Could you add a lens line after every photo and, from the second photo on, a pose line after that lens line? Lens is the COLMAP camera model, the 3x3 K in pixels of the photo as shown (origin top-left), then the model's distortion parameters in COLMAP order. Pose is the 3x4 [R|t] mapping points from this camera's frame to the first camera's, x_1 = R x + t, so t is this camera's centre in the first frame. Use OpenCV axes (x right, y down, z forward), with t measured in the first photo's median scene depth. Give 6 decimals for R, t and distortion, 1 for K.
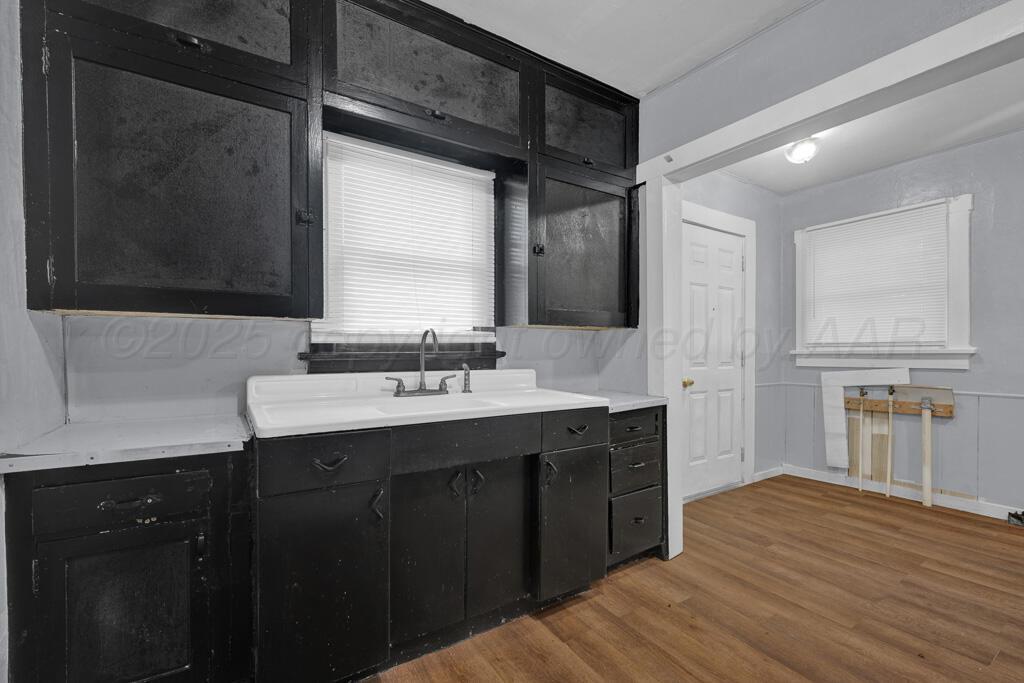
lens RADIAL K [[442.5, 0, 512.5], [0, 442.5, 346.1], [0, 0, 1]] dist [0.002239, 0.000406]
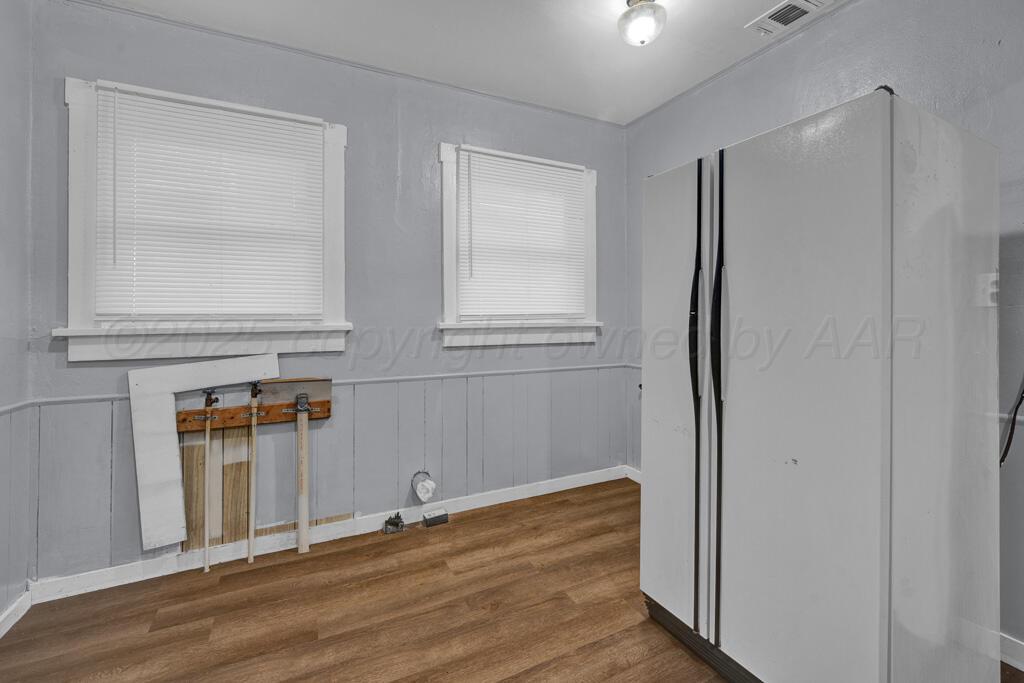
lens RADIAL K [[442.5, 0, 511.2], [0, 442.5, 322.7], [0, 0, 1]] dist [0.002239, 0.000406]
pose [[0.118761, 0.007831, 0.992892, 0.267124], [-0.002270, 0.999968, -0.007615, 0.007343], [-0.992920, -0.001350, 0.118775, 0.560004]]
